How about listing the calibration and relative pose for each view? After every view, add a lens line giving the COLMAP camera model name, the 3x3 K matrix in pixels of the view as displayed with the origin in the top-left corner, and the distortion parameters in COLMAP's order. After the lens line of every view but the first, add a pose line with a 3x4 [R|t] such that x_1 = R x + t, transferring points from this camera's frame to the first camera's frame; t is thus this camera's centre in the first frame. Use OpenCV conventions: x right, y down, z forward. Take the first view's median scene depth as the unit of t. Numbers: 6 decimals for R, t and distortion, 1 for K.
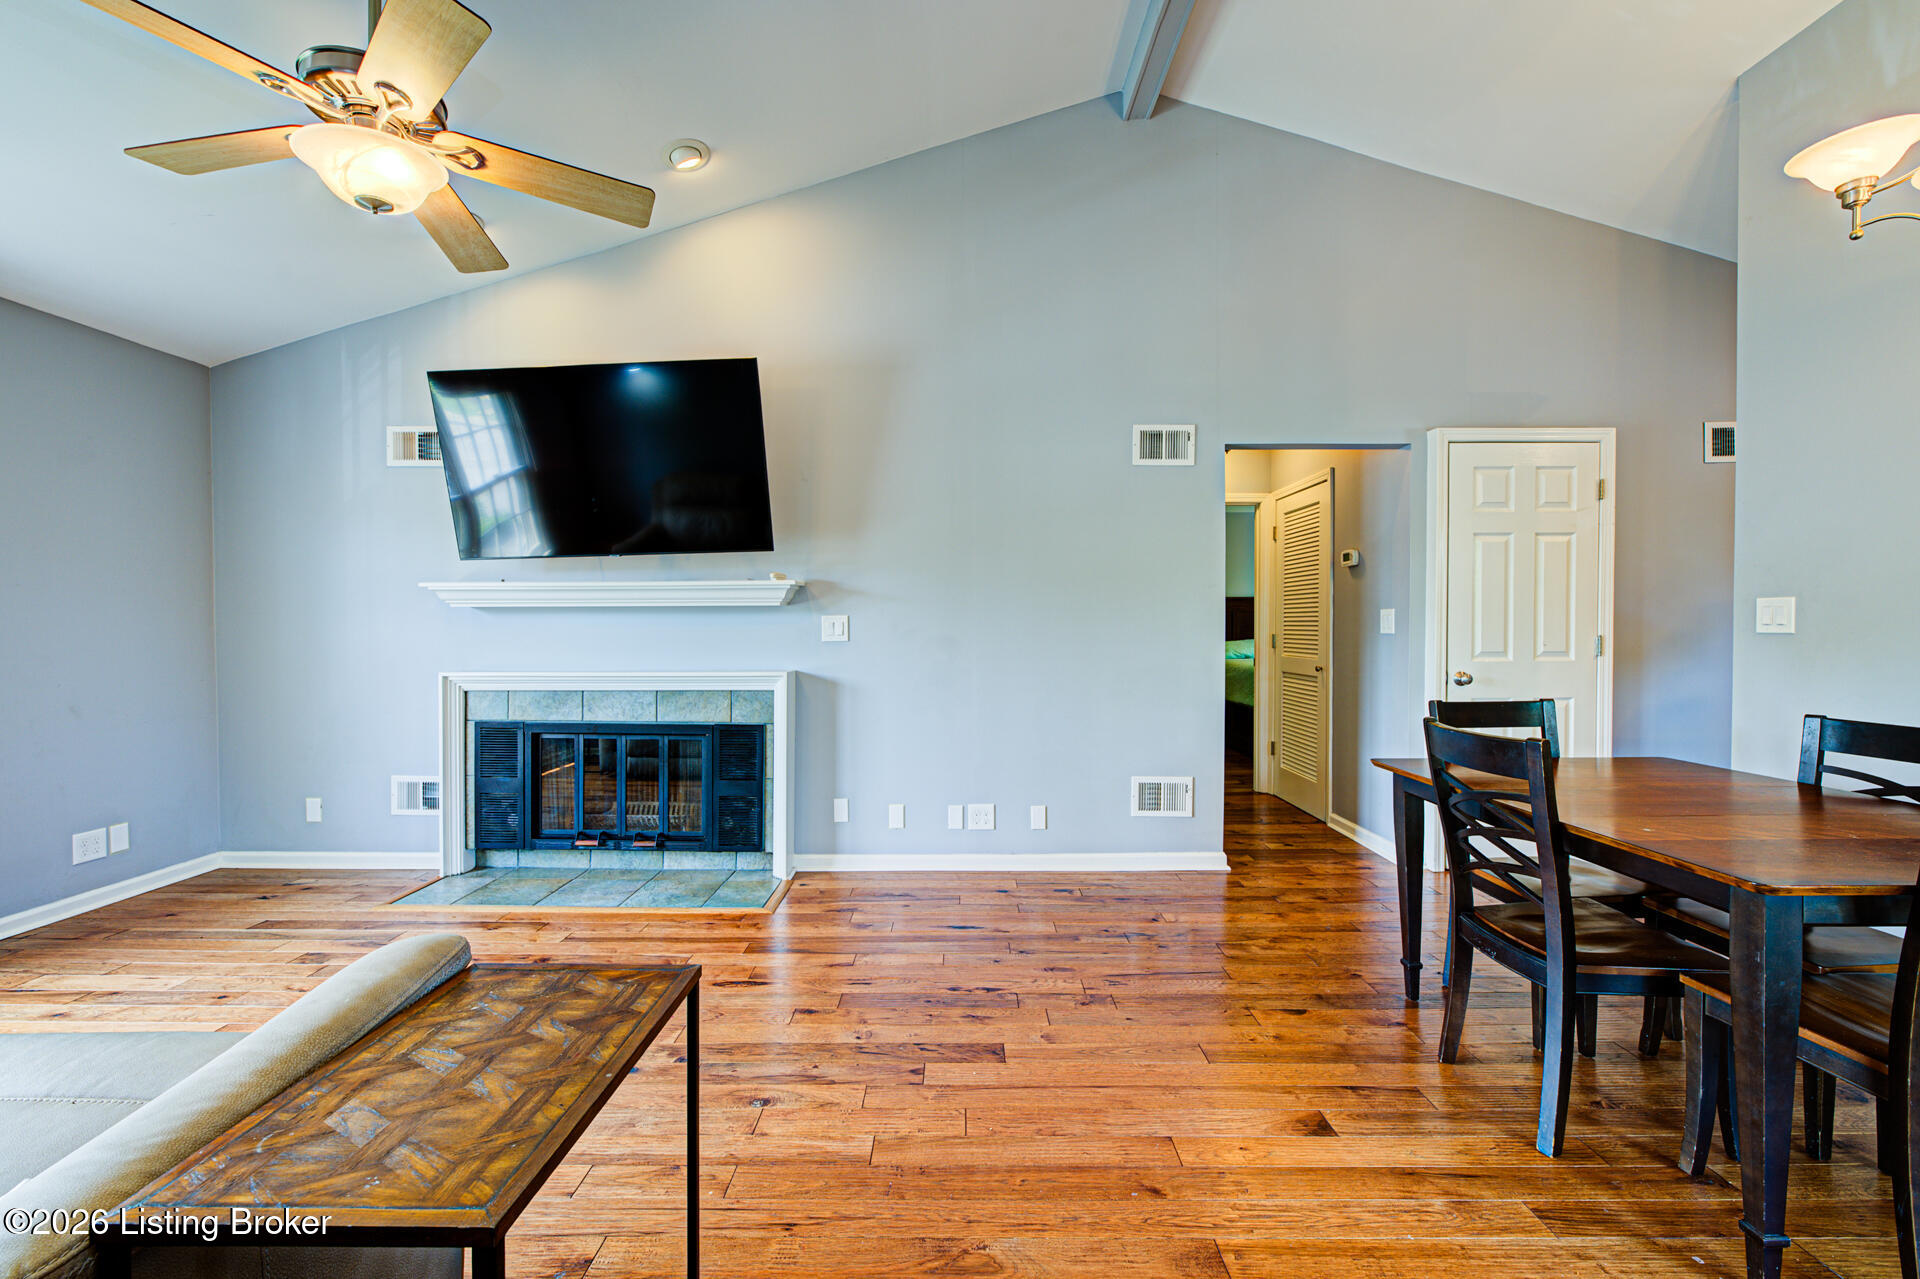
lens RADIAL K [[794.0, 0, 959.9], [0, 794.0, 634.3], [0, 0, 1]] dist [-0.005975, 0.000600]
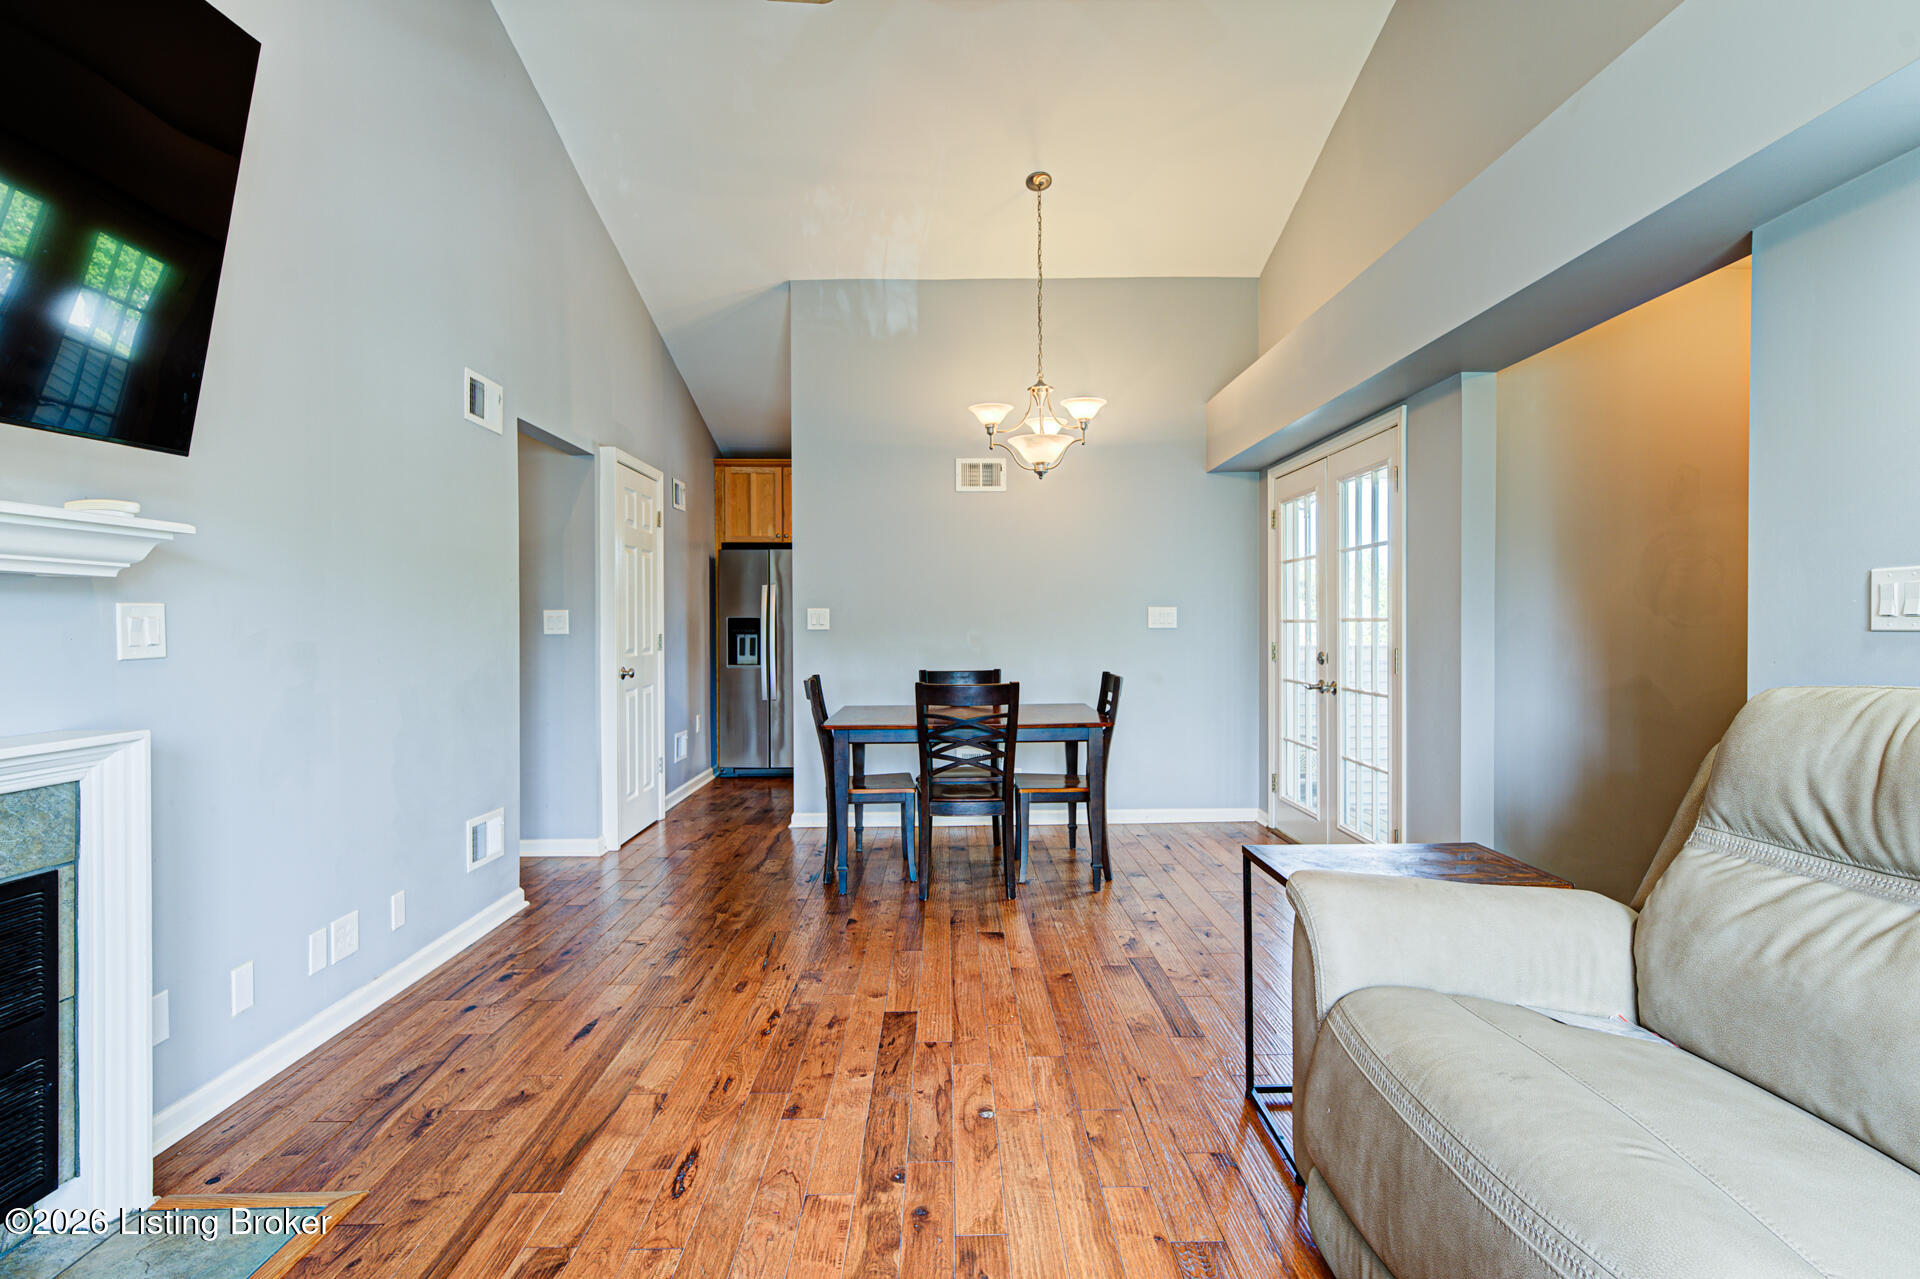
lens RADIAL K [[961.3, 0, 962.0], [0, 961.3, 637.3], [0, 0, 1]] dist [0.007220, 0.001055]
pose [[-0.018477, -0.010466, 0.999775, -0.751974], [0.017311, 0.999792, 0.010786, -0.001721], [-0.999679, 0.017506, -0.018292, 0.550351]]
